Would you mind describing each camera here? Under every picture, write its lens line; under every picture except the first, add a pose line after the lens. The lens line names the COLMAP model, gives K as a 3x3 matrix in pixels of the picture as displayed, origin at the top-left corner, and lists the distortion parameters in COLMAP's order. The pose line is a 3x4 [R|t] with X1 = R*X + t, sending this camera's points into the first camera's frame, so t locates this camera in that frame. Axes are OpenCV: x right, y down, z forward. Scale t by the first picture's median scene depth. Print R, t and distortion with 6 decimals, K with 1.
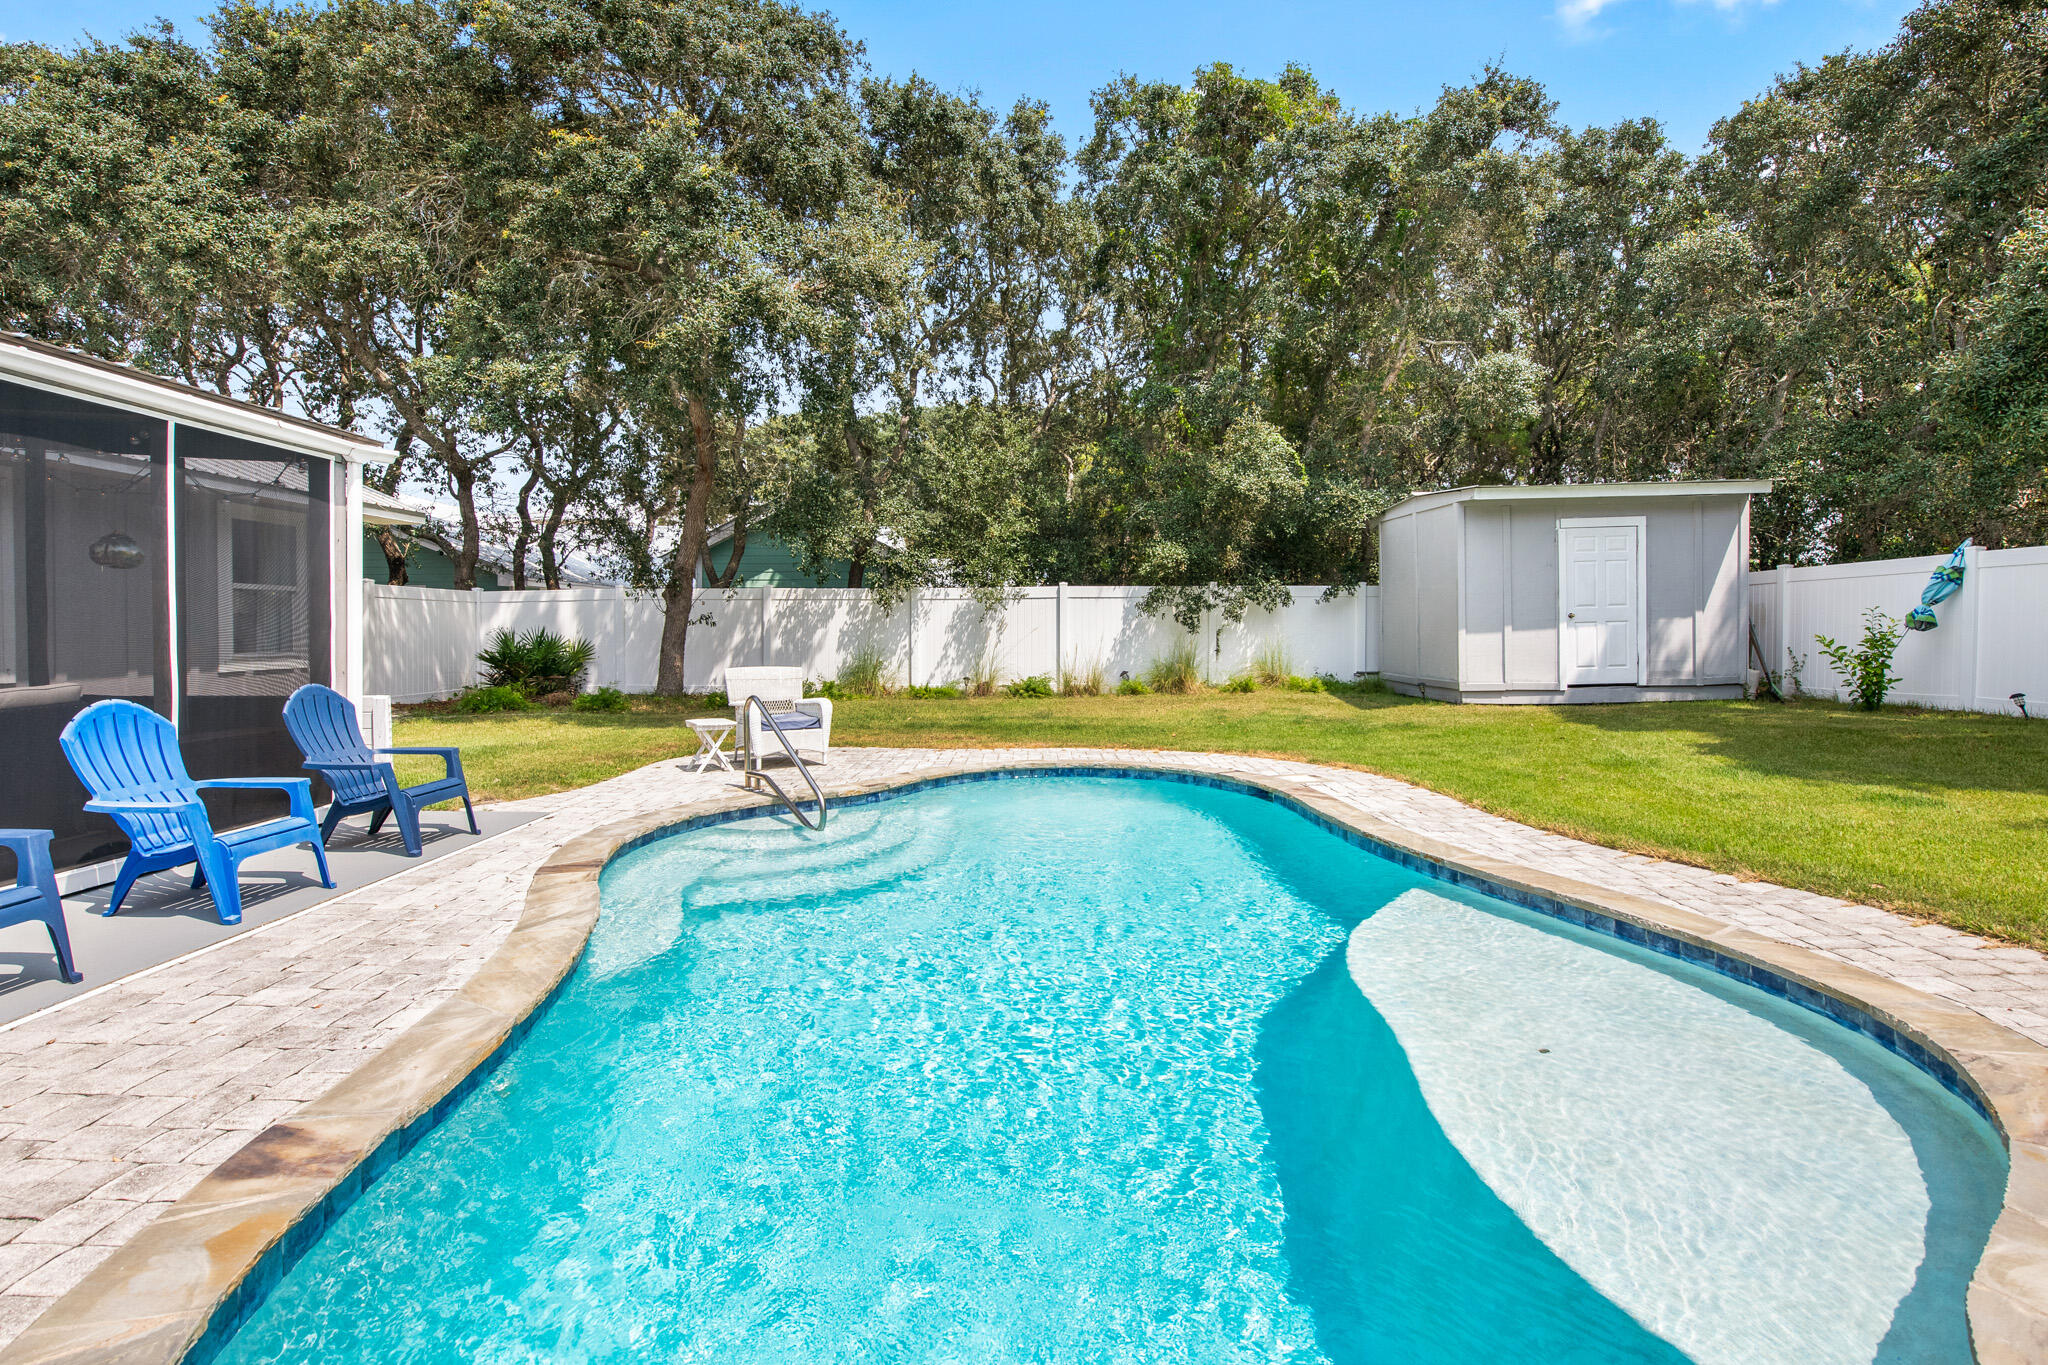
lens RADIAL K [[874.8, 0, 1015.4], [0, 874.8, 638.4], [0, 0, 1]] dist [-0.001111, -0.001986]
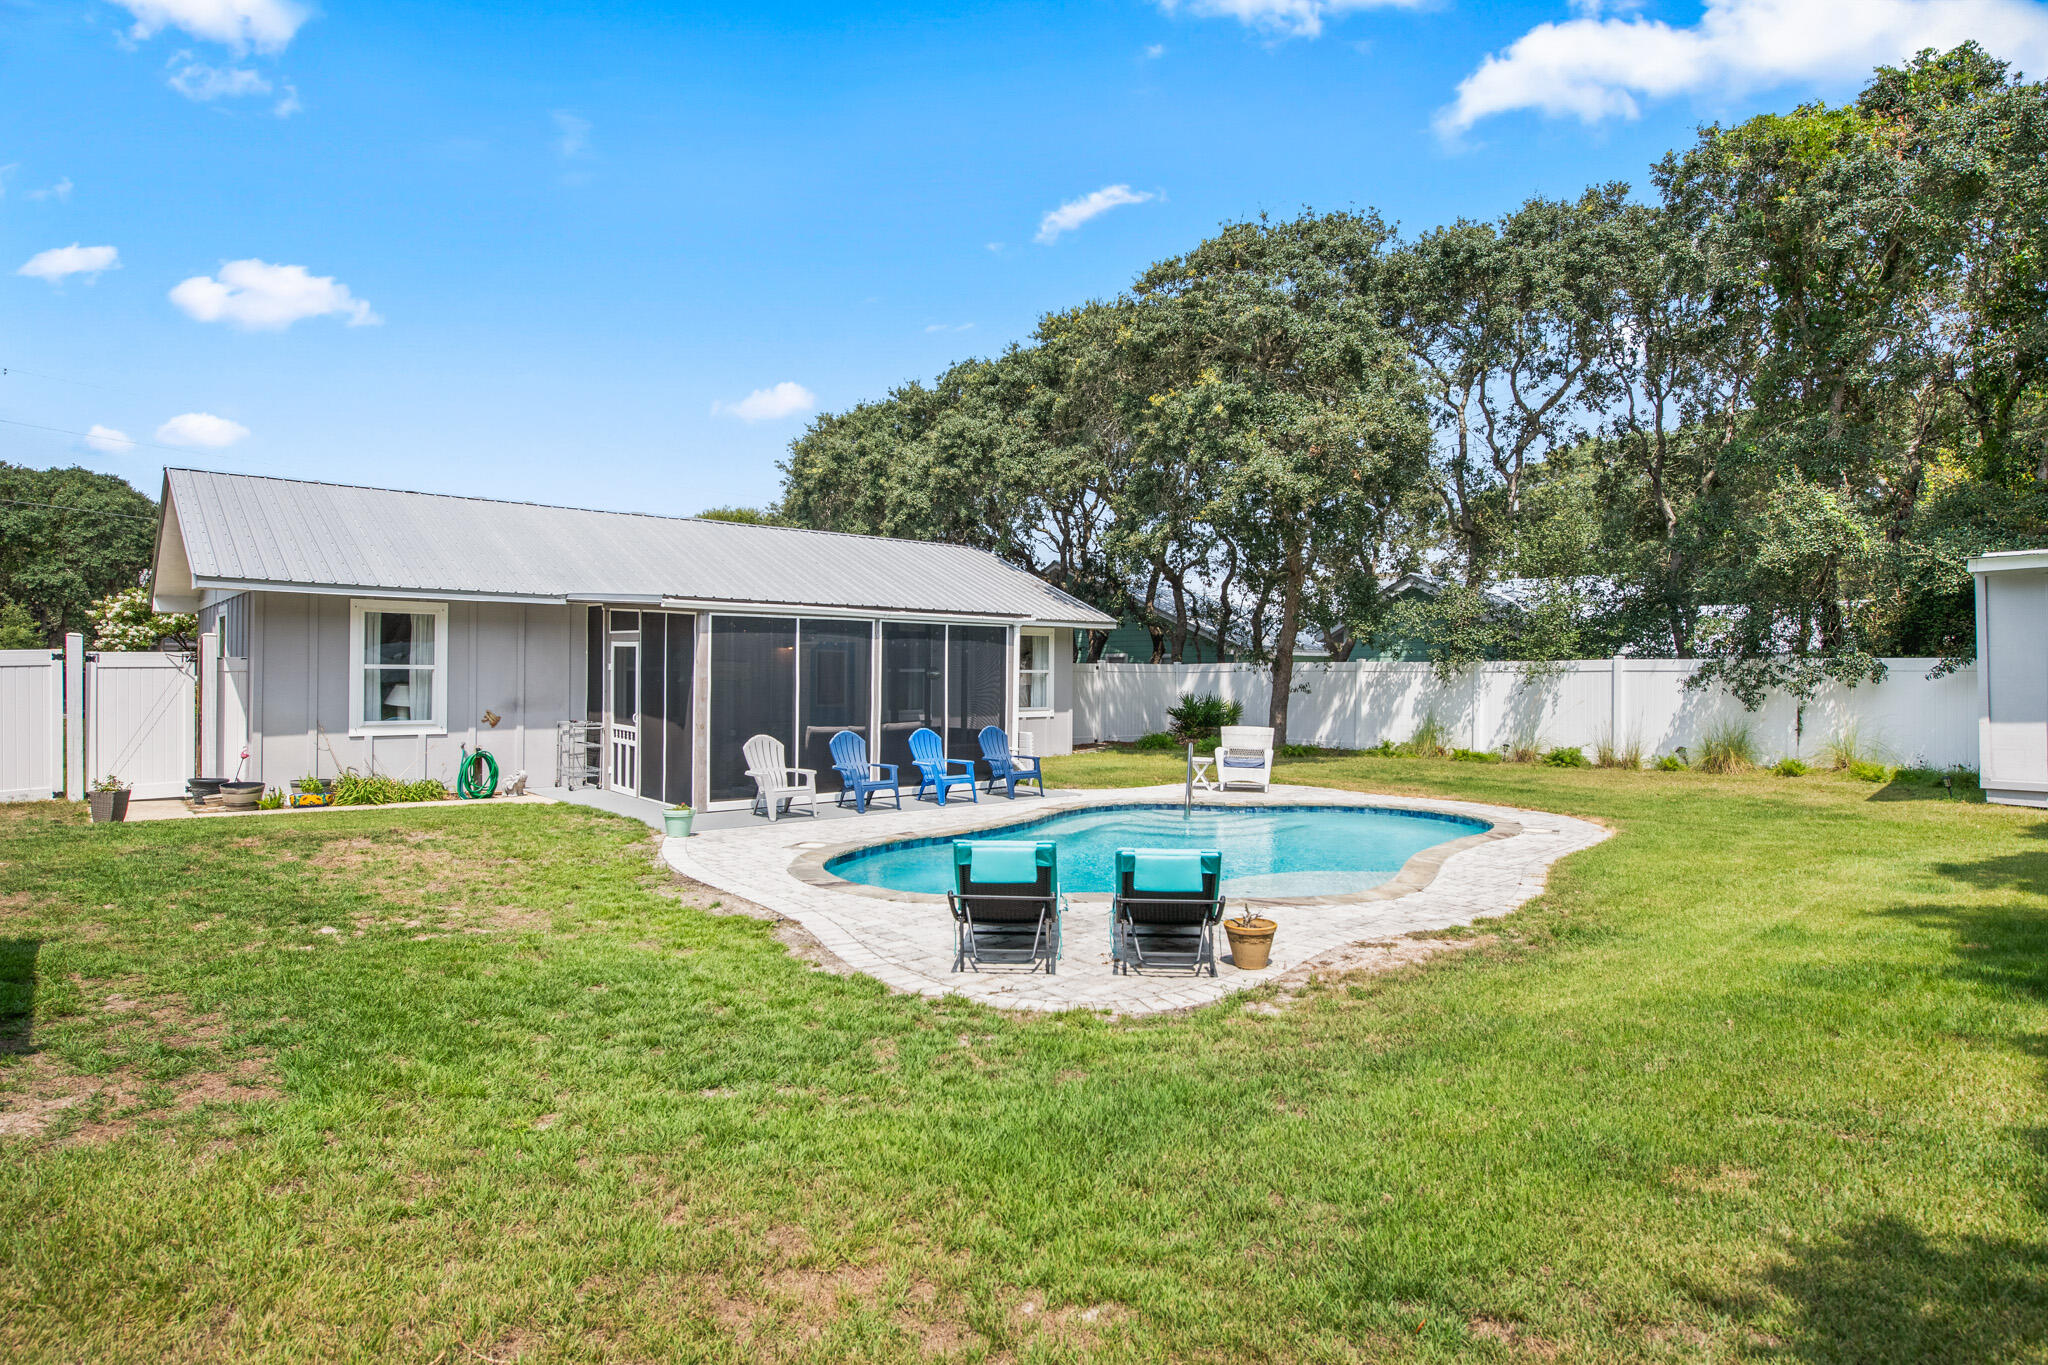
lens RADIAL K [[935.3, 0, 1095.3], [0, 935.3, 688.1], [0, 0, 1]] dist [-0.001914, -0.000730]
pose [[0.730380, 0.013518, -0.682907, 0.382746], [-0.016940, 0.999855, 0.001675, -0.019930], [0.682831, 0.010345, 0.730504, -0.224301]]
